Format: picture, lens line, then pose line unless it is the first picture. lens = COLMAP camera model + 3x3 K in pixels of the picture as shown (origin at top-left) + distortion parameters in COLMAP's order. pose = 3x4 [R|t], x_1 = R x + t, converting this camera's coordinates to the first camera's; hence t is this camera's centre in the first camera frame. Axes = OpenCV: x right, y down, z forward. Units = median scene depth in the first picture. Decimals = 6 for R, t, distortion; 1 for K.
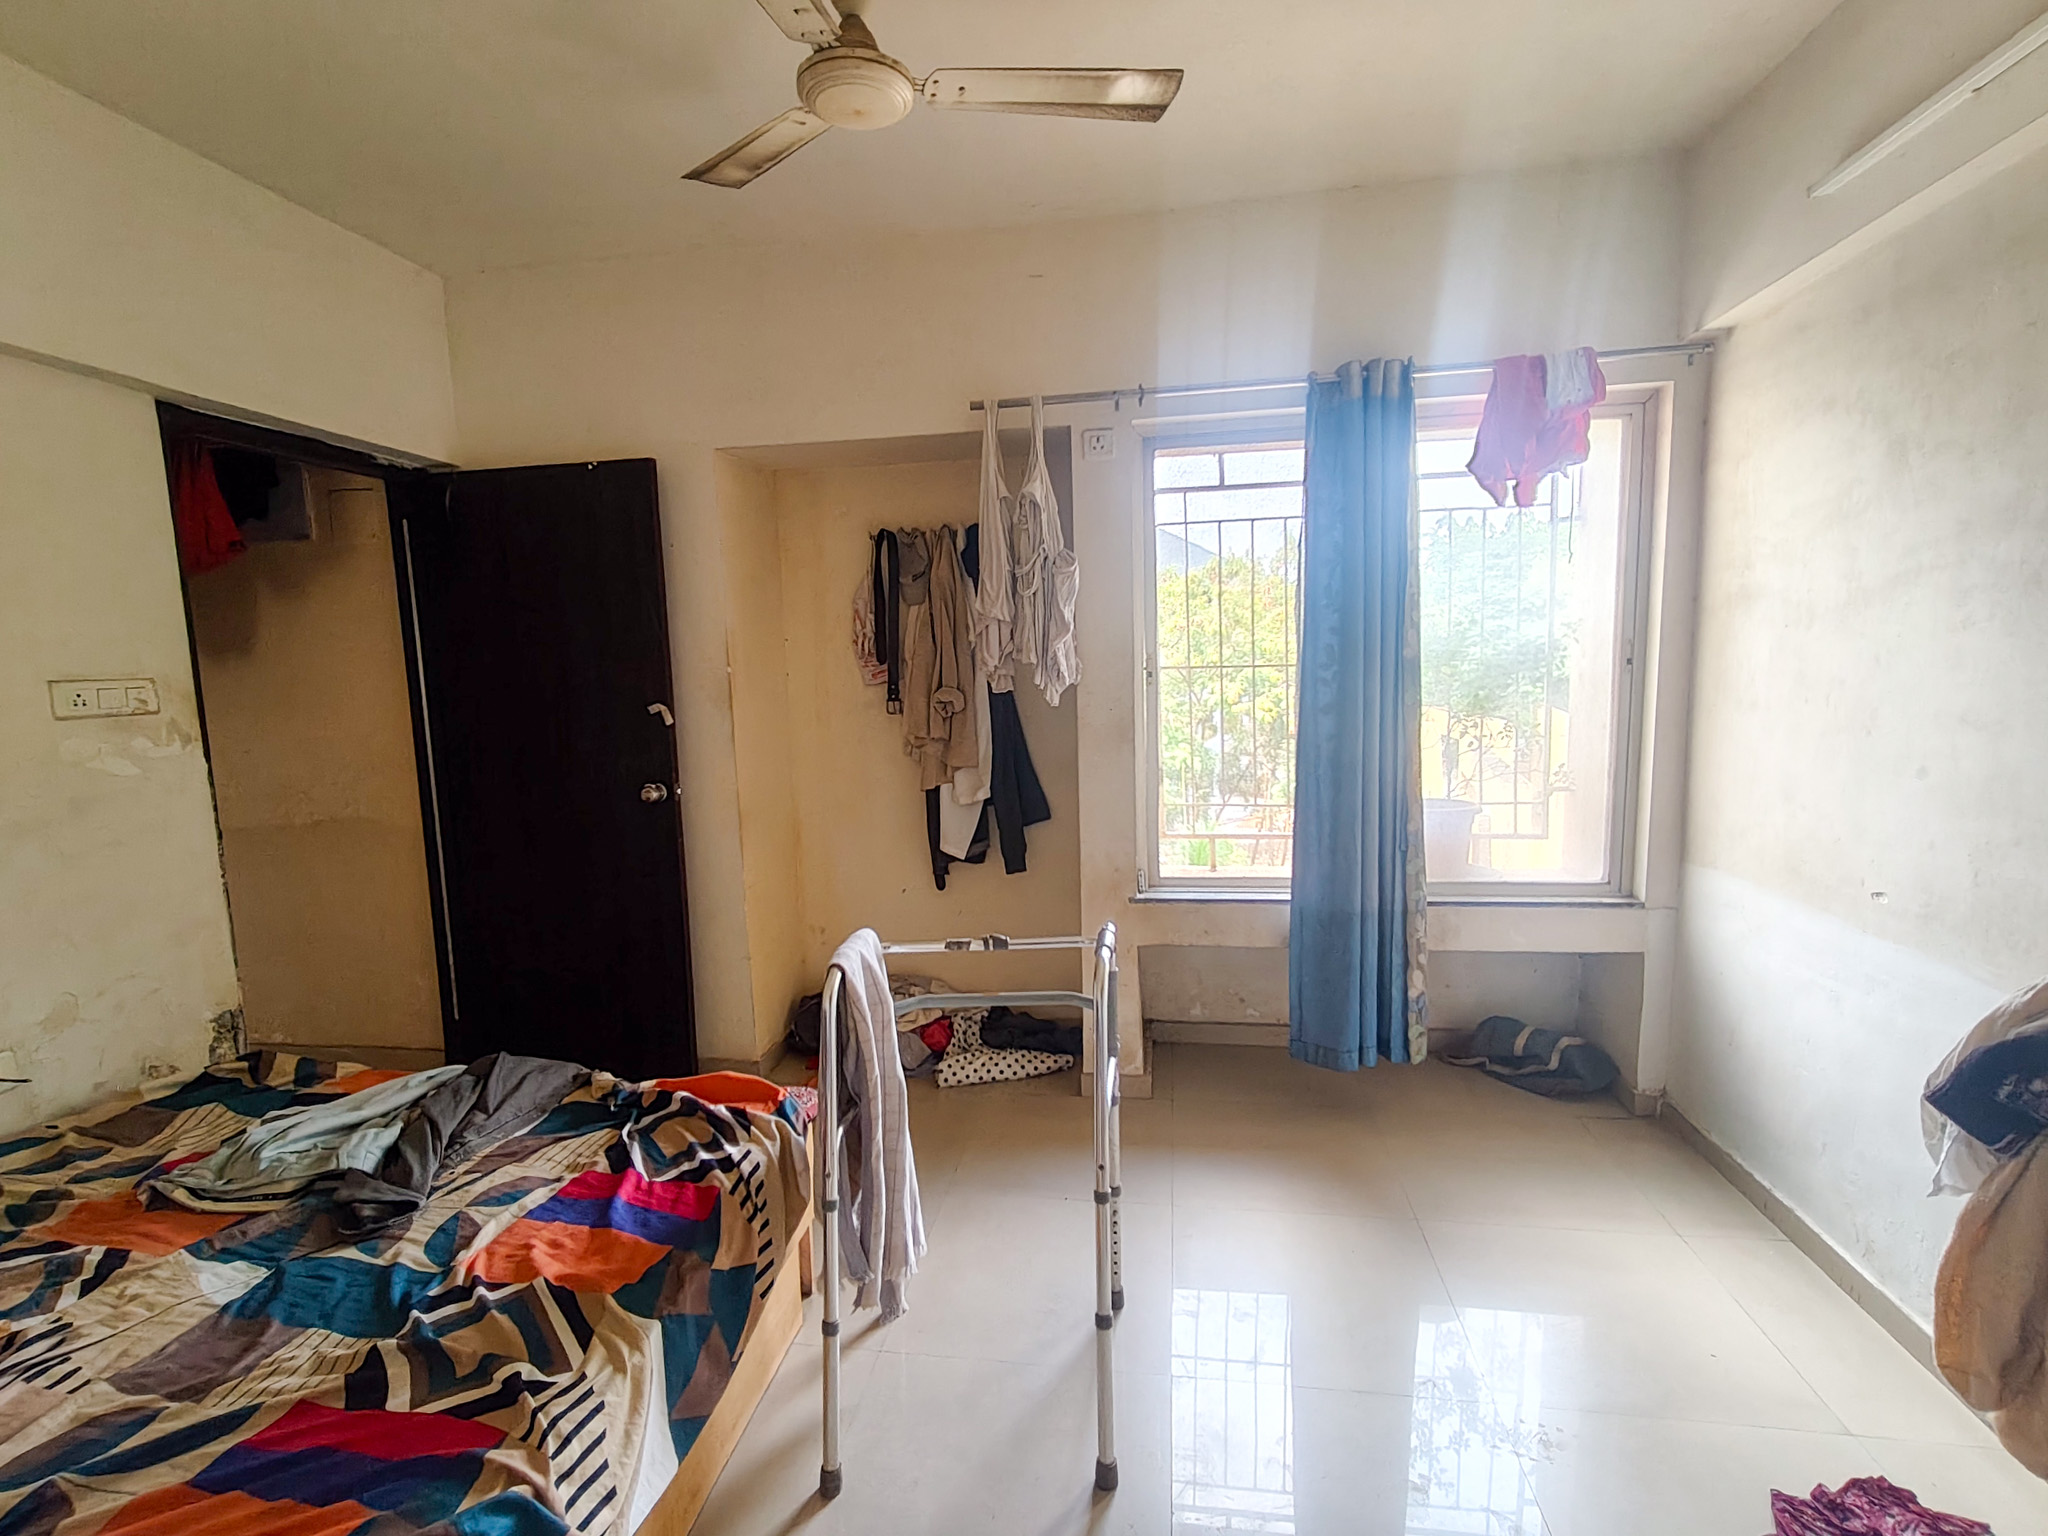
lens RADIAL K [[965.3, 0, 1027.3], [0, 965.3, 762.1], [0, 0, 1]] dist [0.007917, 0.000462]
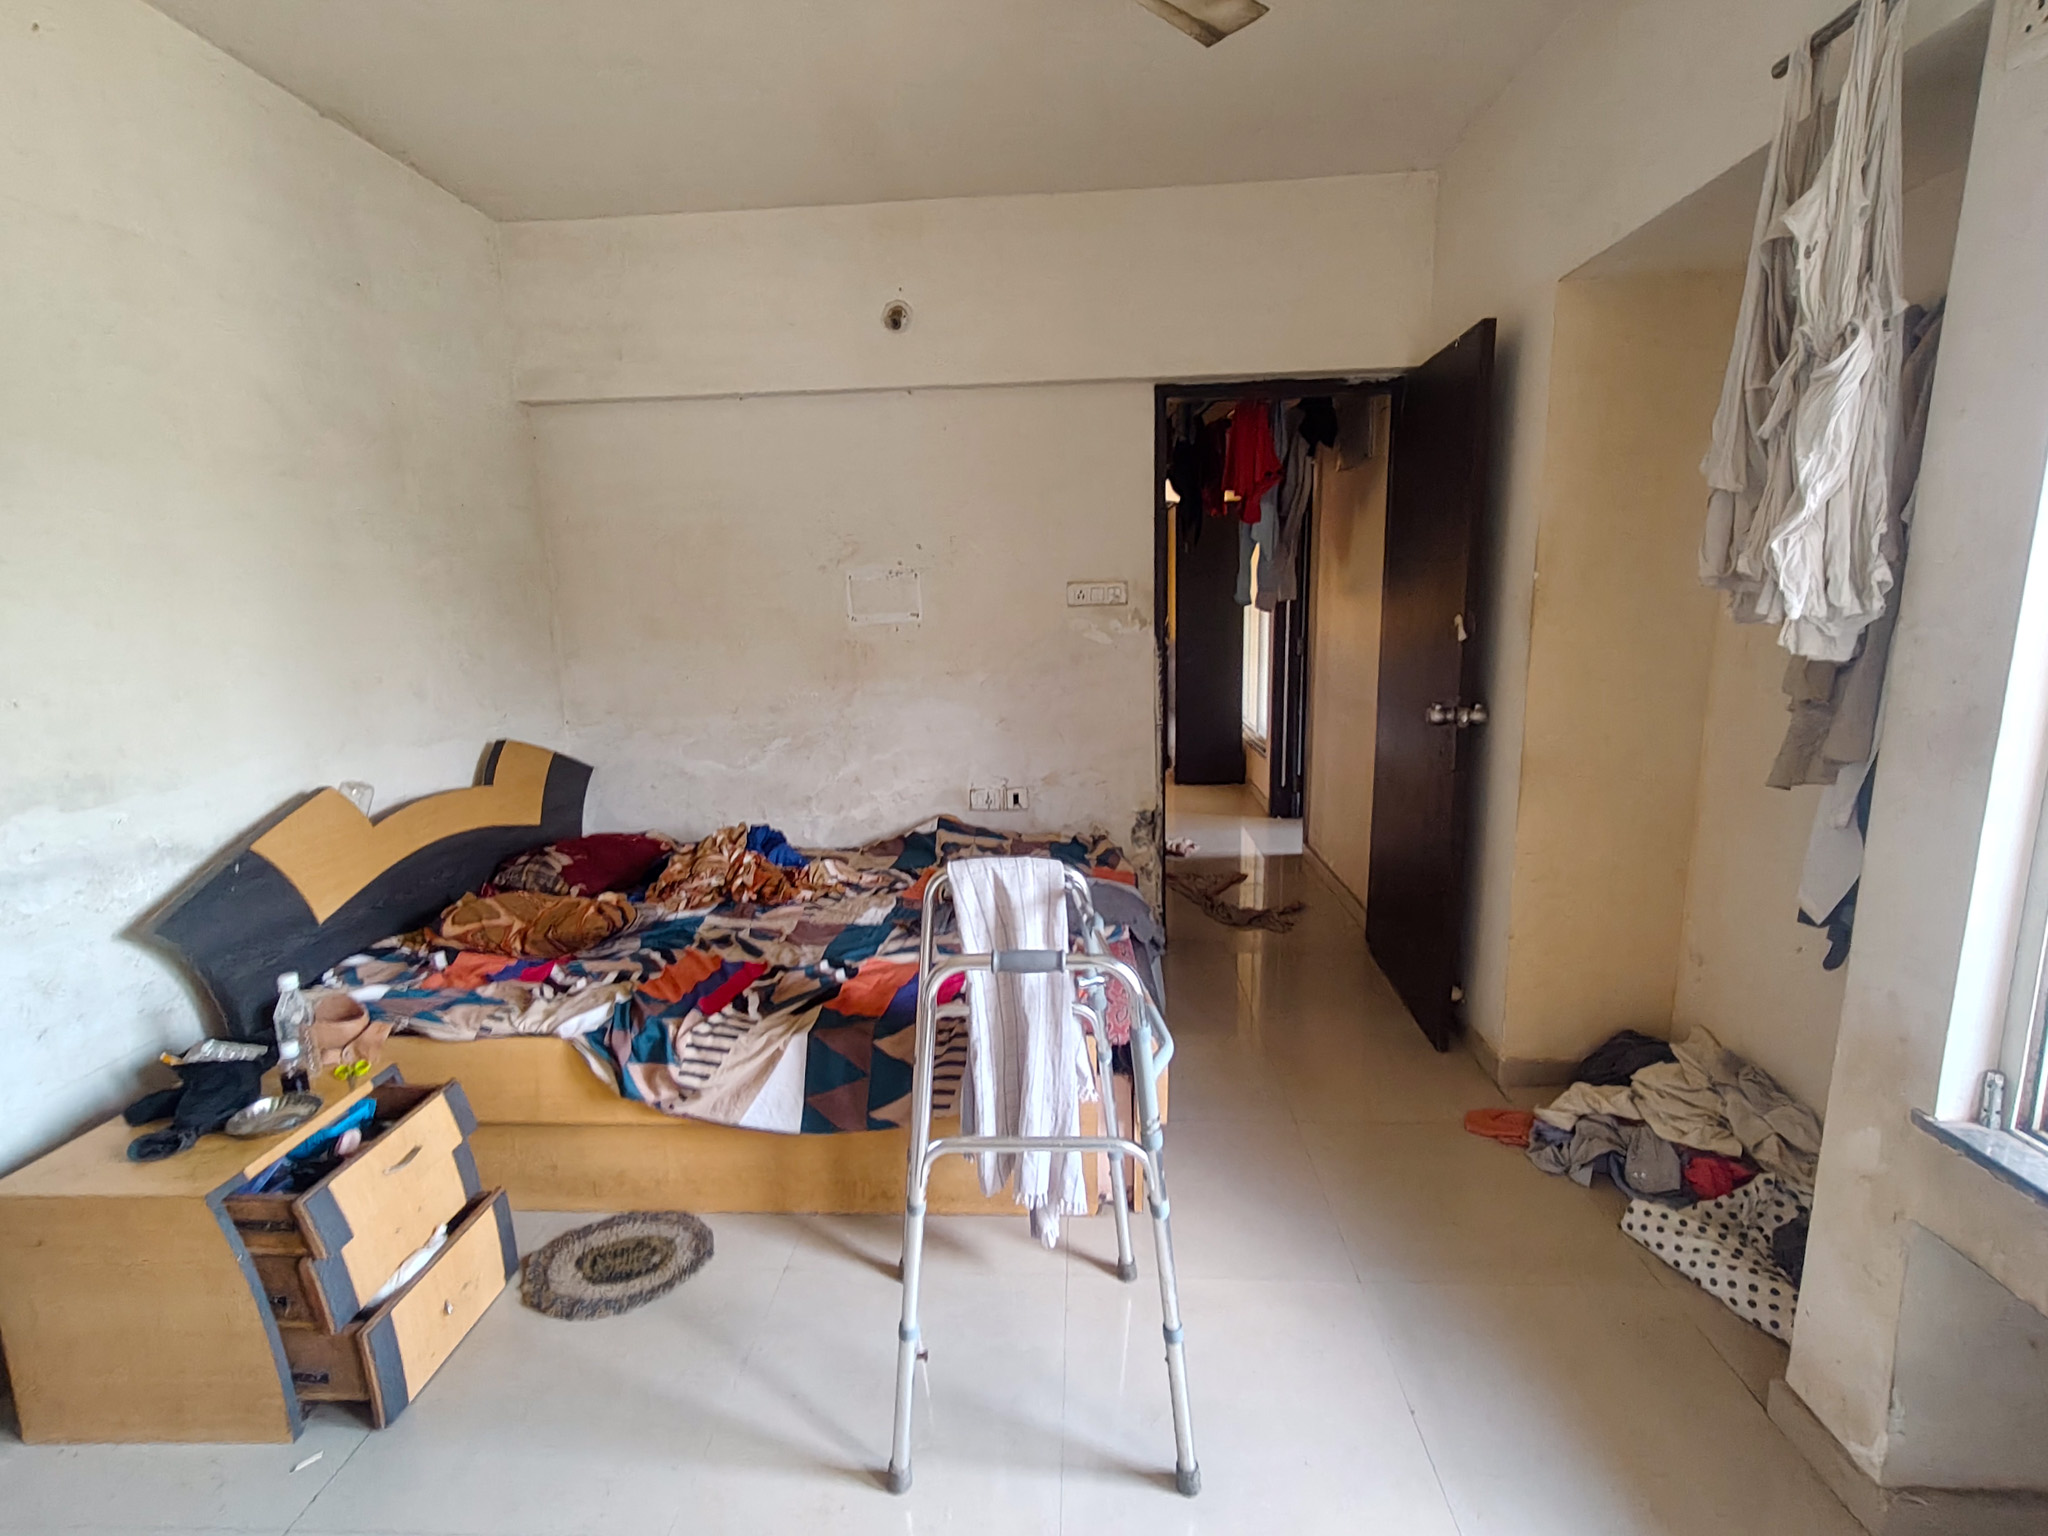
lens RADIAL K [[965.3, 0, 1028.5], [0, 965.3, 766.9], [0, 0, 1]] dist [0.007917, 0.000462]
pose [[0.091274, 0.205486, -0.974395, 0.750164], [-0.085052, 0.976512, 0.197965, -0.107575], [0.992187, 0.064805, 0.106607, 0.859295]]
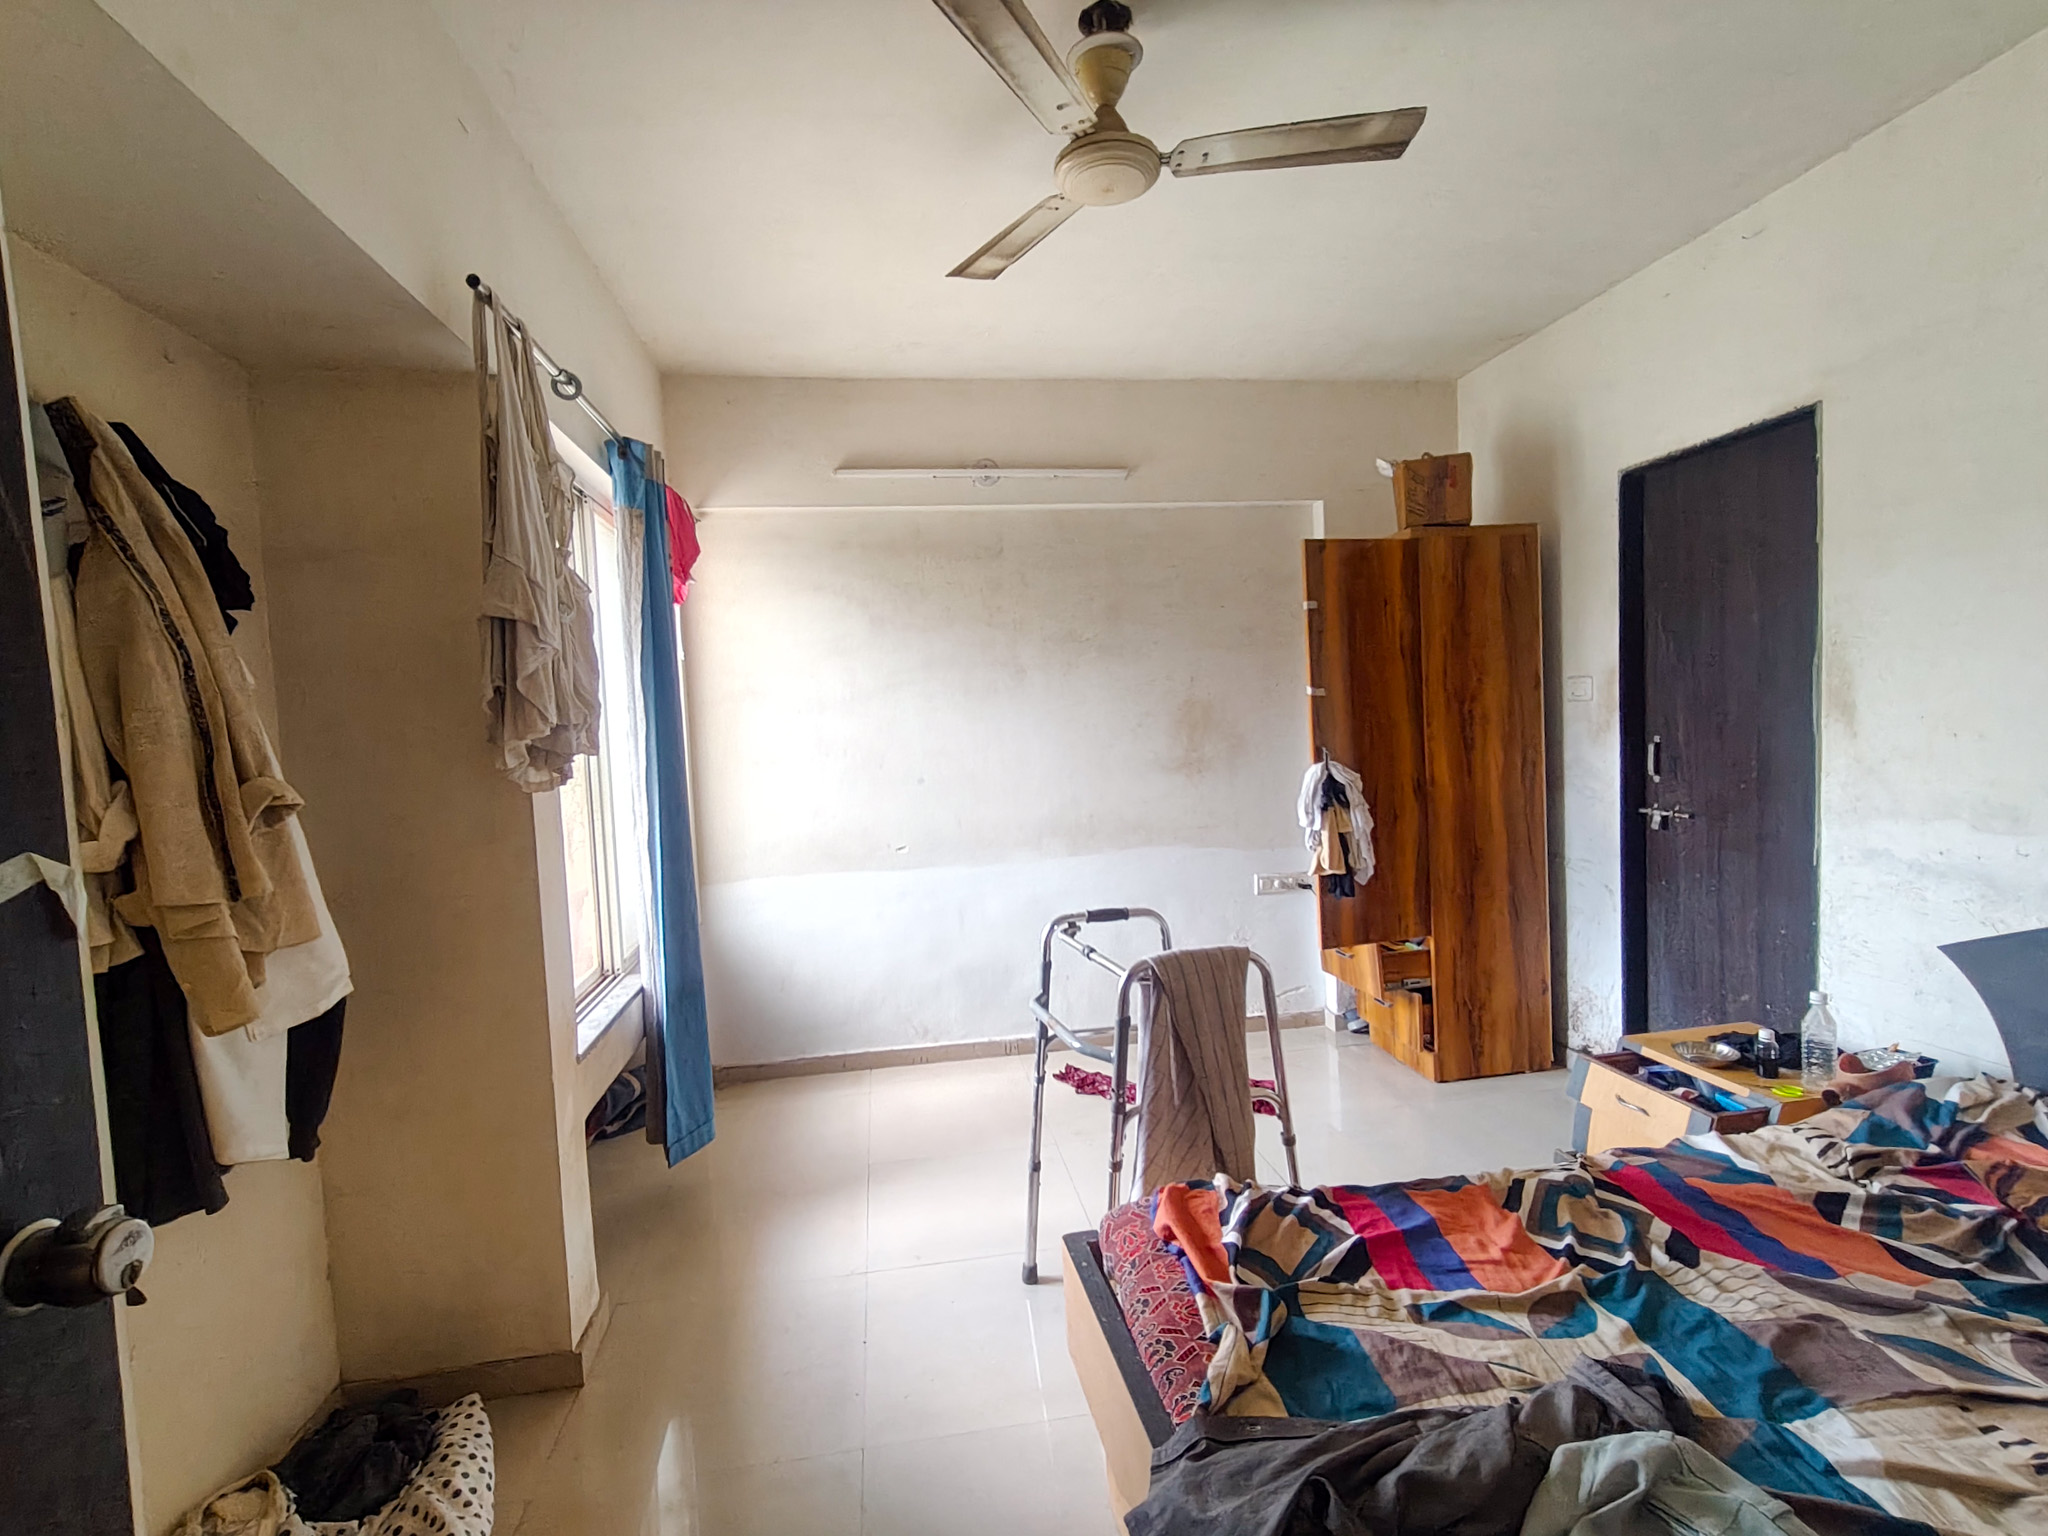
lens RADIAL K [[965.3, 0, 1022.0], [0, 965.3, 763.3], [0, 0, 1]] dist [0.007917, 0.000462]
pose [[-0.293427, -0.000526, 0.955981, -1.077137], [0.157369, 0.986331, 0.048845, -0.091857], [-0.942940, 0.164774, -0.289333, 1.370878]]
